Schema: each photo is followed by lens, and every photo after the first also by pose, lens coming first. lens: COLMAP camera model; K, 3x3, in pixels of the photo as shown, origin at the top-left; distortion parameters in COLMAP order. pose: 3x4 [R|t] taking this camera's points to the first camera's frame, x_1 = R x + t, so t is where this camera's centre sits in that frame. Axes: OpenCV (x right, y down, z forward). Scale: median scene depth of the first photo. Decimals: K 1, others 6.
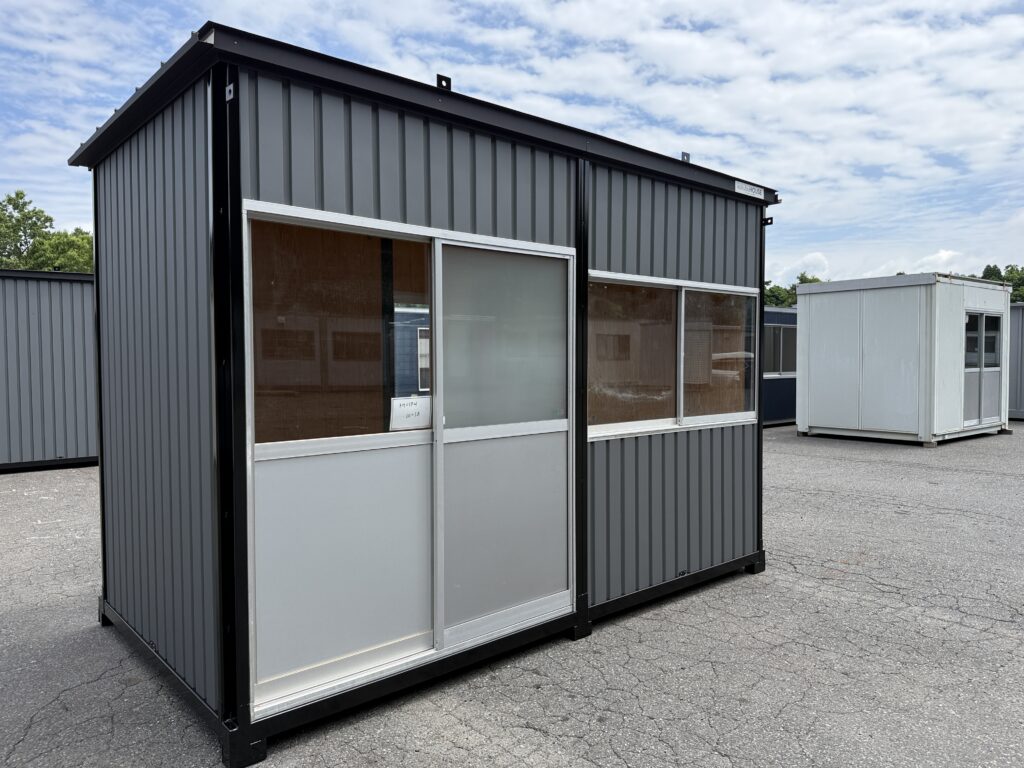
lens RADIAL K [[721.9, 0, 517.4], [0, 721.9, 390.3], [0, 0, 1]] dist [0.041438, -0.050294]
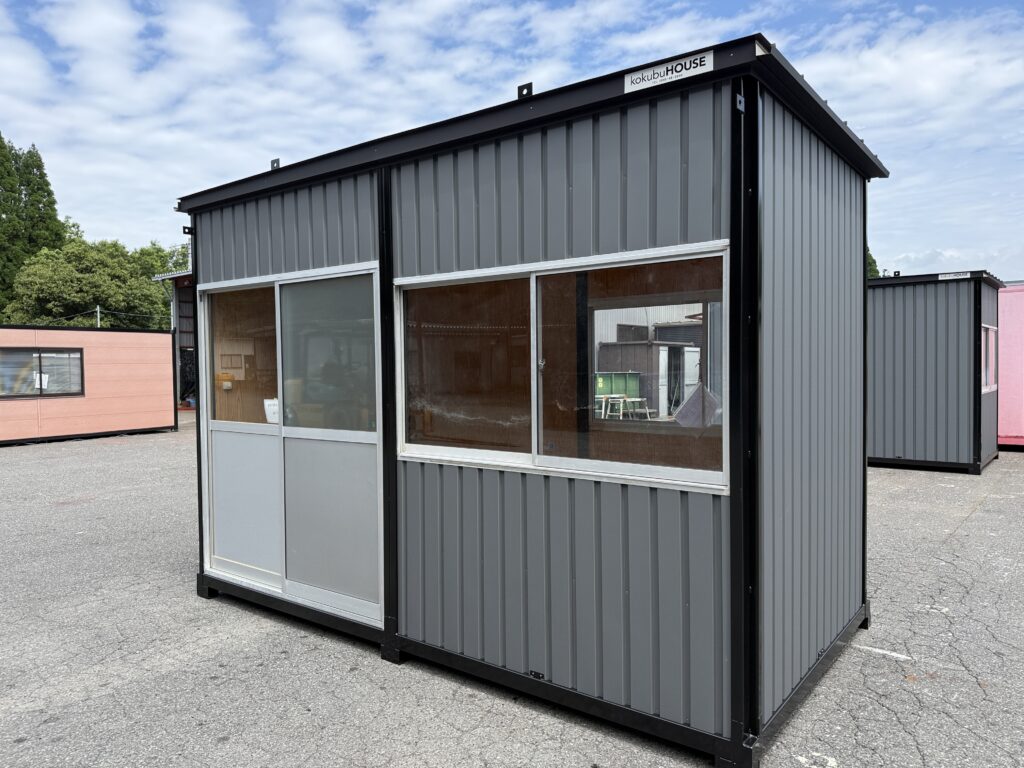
lens RADIAL K [[721.9, 0, 506.8], [0, 721.9, 388.1], [0, 0, 1]] dist [0.041438, -0.050294]
pose [[0.183875, 0.033427, -0.982381, 1.070804], [-0.036446, 0.998966, 0.027170, -0.053872], [0.982274, 0.030808, 0.184903, 0.978095]]
